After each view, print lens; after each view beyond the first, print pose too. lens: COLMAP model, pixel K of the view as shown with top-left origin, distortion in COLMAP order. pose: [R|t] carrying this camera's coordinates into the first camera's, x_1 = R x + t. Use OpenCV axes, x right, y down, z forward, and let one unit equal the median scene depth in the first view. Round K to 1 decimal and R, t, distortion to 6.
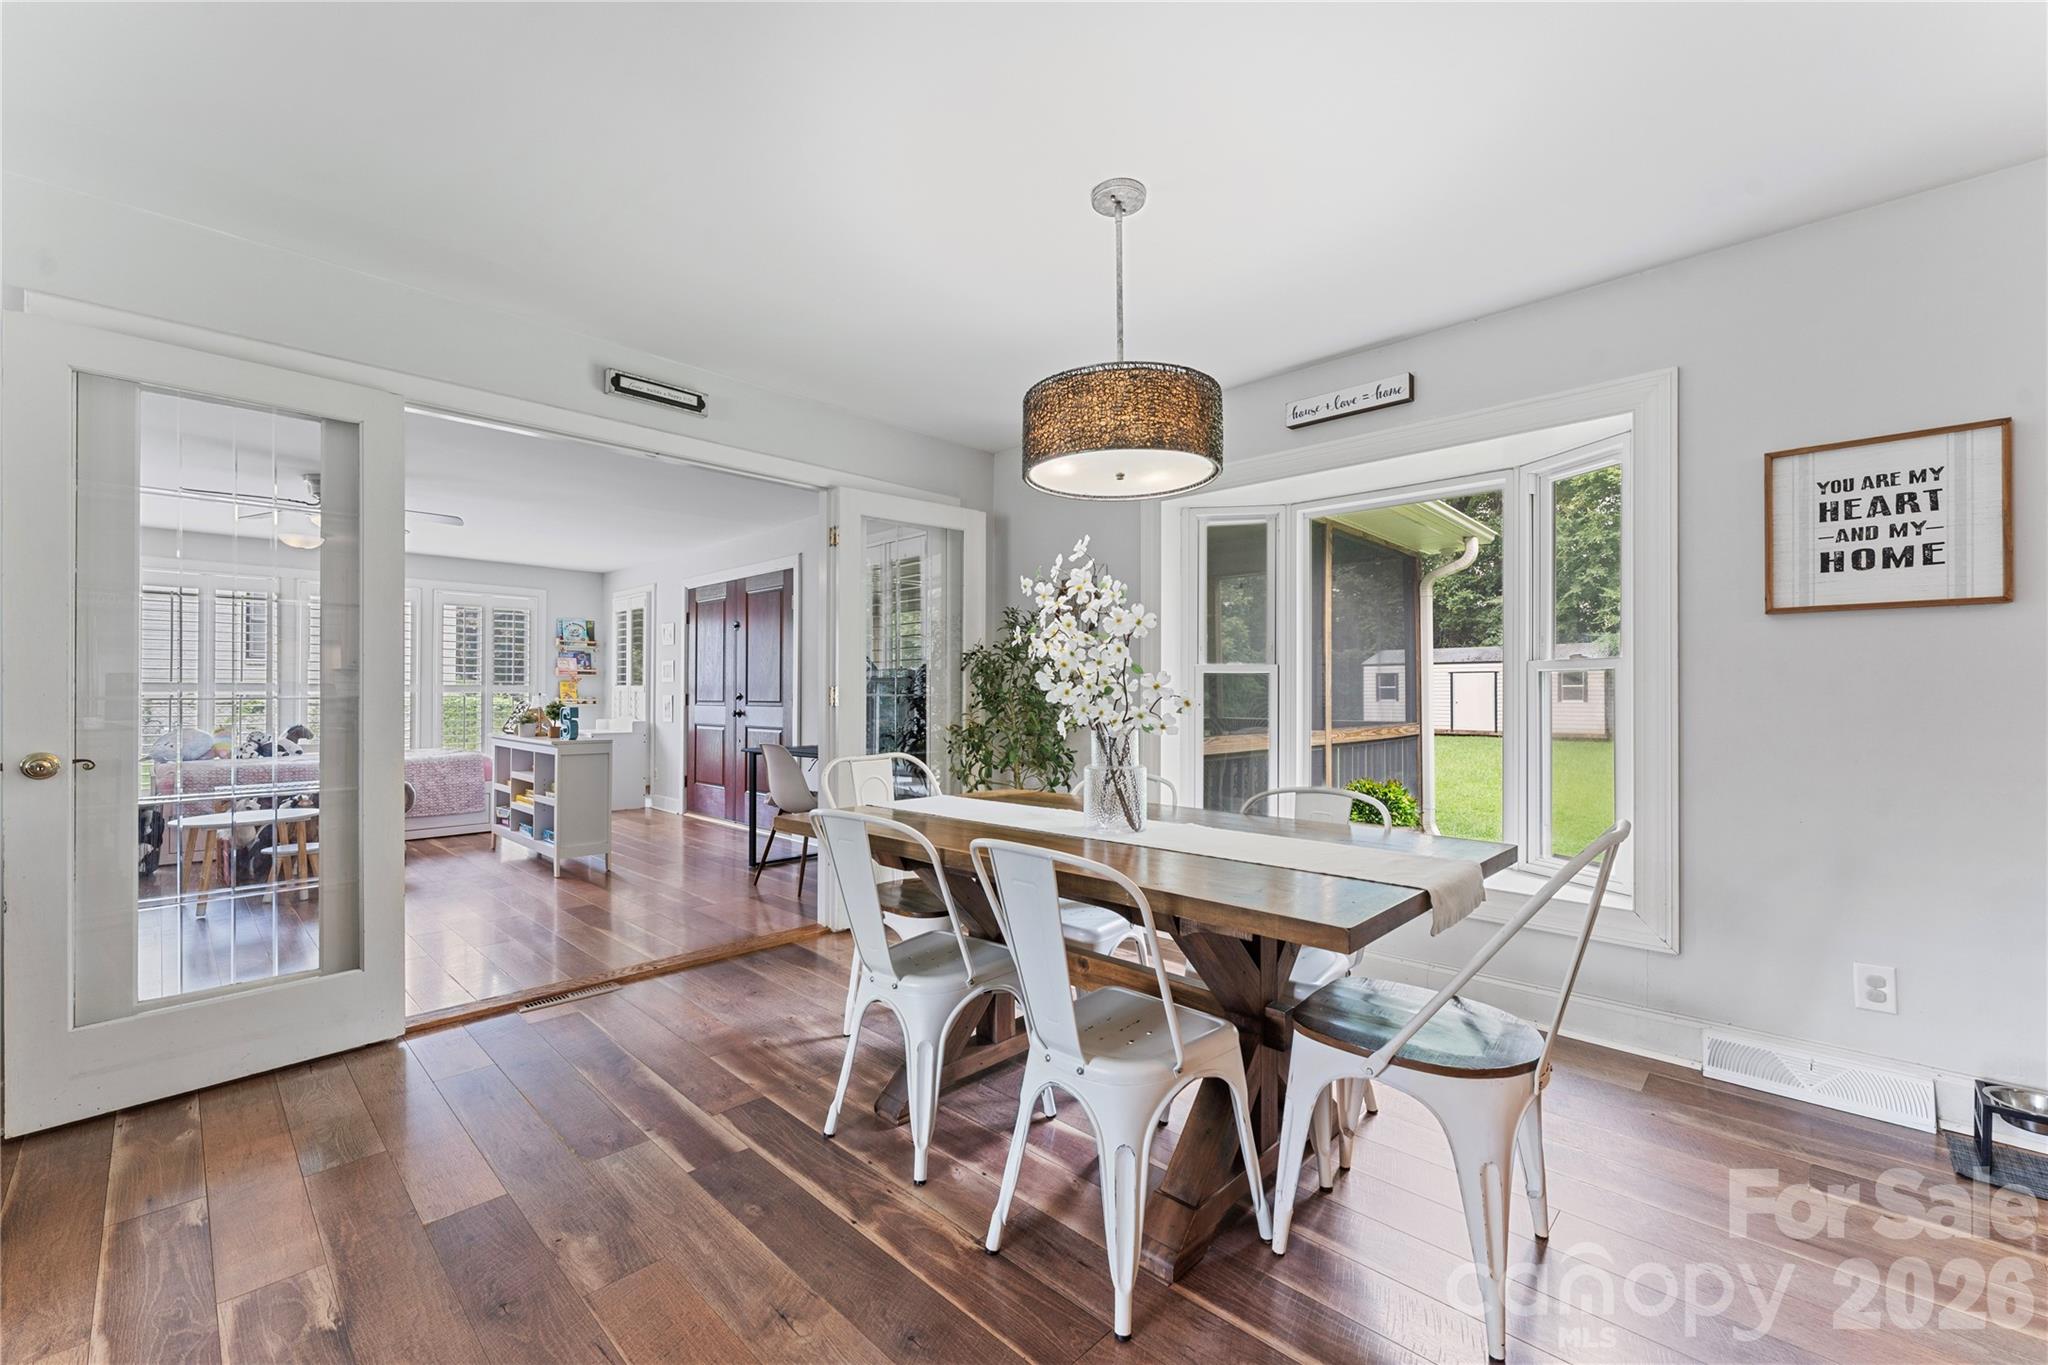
lens RADIAL K [[830.7, 0, 1030.4], [0, 830.7, 704.9], [0, 0, 1]] dist [-0.013884, -0.000151]
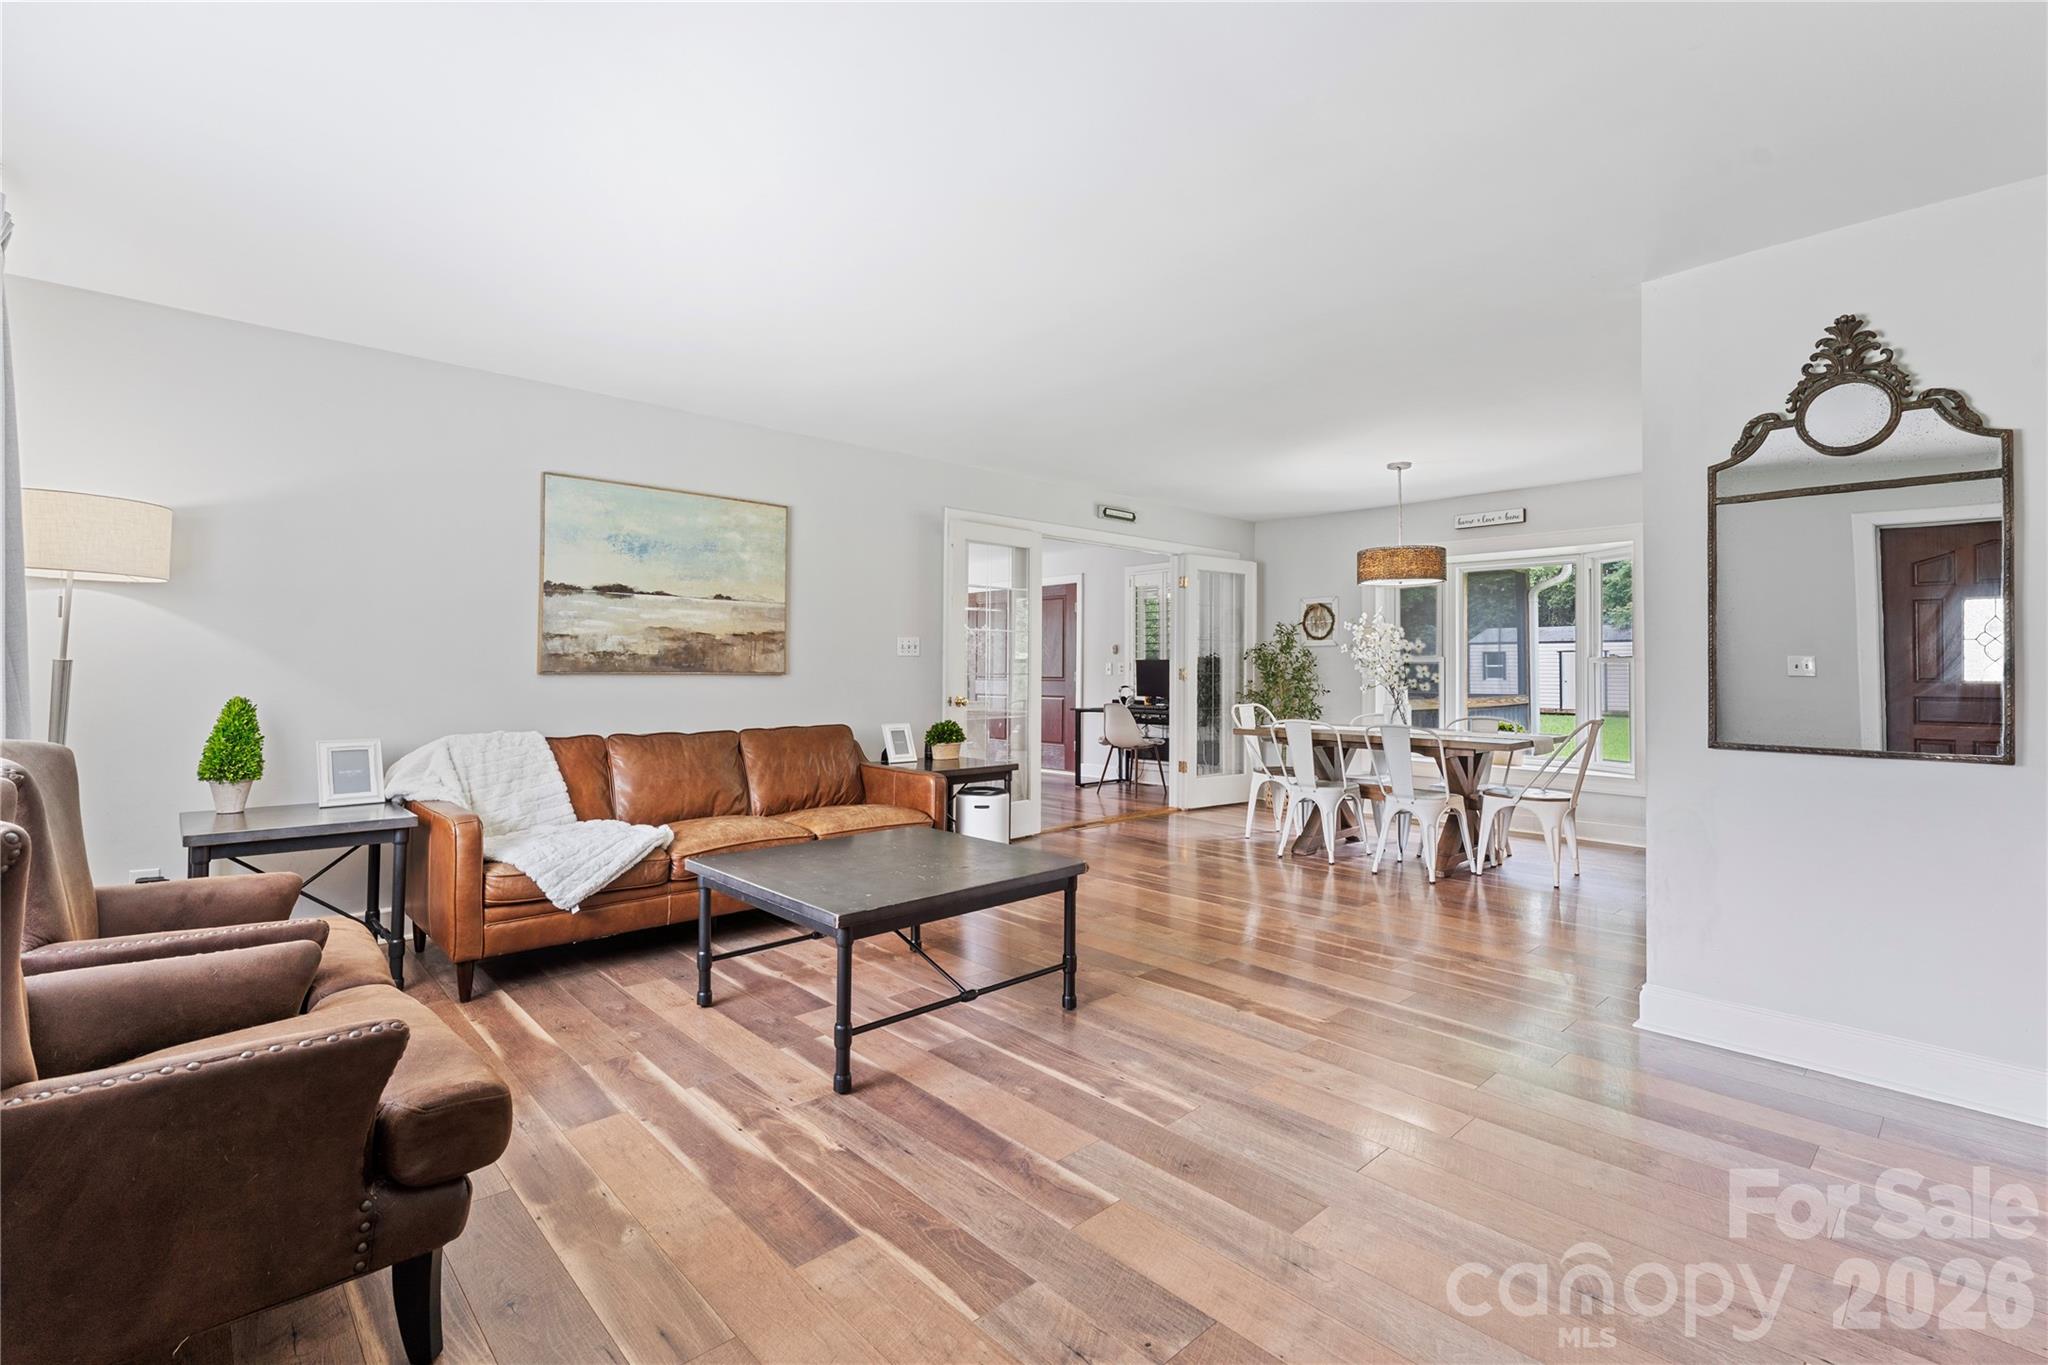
lens RADIAL K [[911.4, 0, 1038.9], [0, 911.4, 664.2], [0, 0, 1]] dist [-0.001777, -0.000189]
pose [[0.998592, 0.003520, -0.052923, -0.266073], [-0.004616, 0.999777, -0.020610, 0.005750], [0.052839, 0.020825, 0.998386, -0.561132]]
